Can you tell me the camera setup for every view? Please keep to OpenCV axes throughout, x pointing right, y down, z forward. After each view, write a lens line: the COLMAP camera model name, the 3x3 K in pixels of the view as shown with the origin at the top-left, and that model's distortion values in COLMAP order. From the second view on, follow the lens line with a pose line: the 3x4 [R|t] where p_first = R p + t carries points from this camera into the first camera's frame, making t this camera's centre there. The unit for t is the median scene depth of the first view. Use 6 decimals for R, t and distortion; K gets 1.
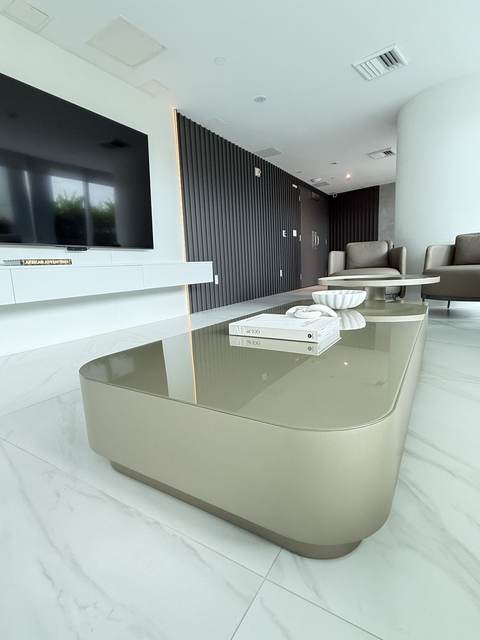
lens RADIAL K [[325.4, 0, 240.0], [0, 325.4, 320.0], [0, 0, 1]] dist [0.016558, 0.000261]
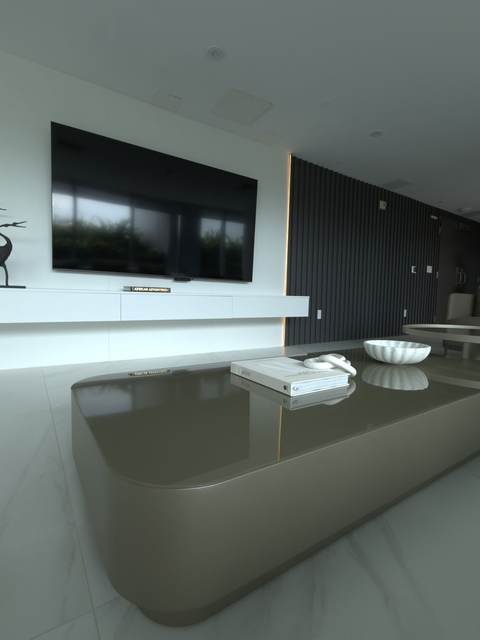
lens RADIAL K [[325.4, 0, 240.0], [0, 325.4, 320.0], [0, 0, 1]] dist [0.016558, 0.000261]
pose [[0.911332, 0.090303, -0.401647, 0.121845], [-0.126869, 0.989766, -0.065333, -0.017327], [0.391636, 0.110496, 0.913461, 0.023751]]
